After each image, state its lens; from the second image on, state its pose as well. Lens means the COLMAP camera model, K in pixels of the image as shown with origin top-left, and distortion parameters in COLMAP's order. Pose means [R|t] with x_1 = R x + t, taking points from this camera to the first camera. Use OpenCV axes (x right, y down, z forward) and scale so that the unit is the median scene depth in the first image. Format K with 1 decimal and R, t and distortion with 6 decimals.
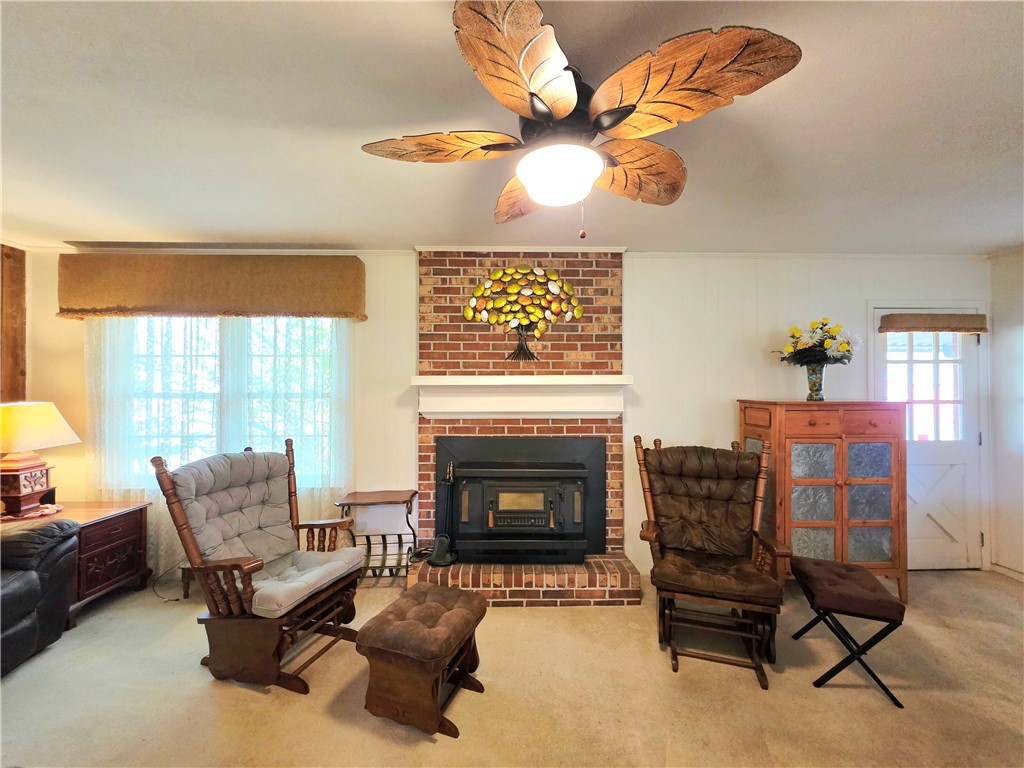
lens RADIAL K [[406.0, 0, 511.6], [0, 406.0, 382.0], [0, 0, 1]] dist [0.002533, -0.000523]
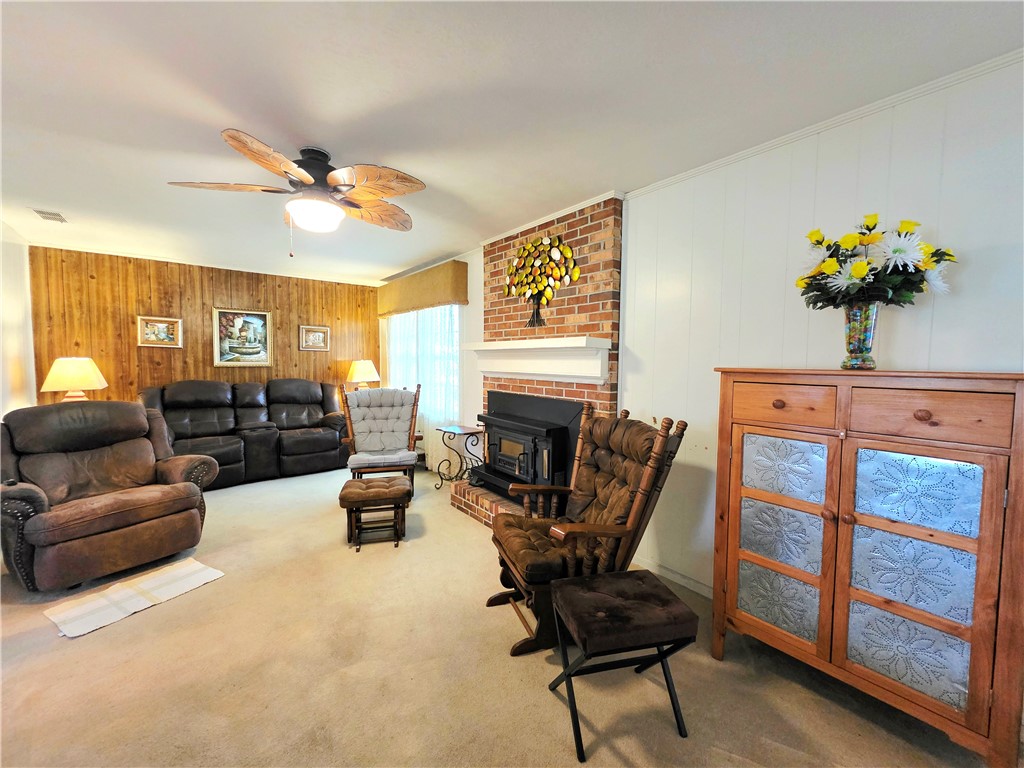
lens RADIAL K [[406.0, 0, 512.3], [0, 406.0, 383.5], [0, 0, 1]] dist [0.002533, -0.000523]
pose [[0.611409, 0.053003, -0.789538, 0.861247], [-0.004075, 0.997952, 0.063839, 0.029561], [0.791304, -0.035815, 0.610373, 0.274126]]
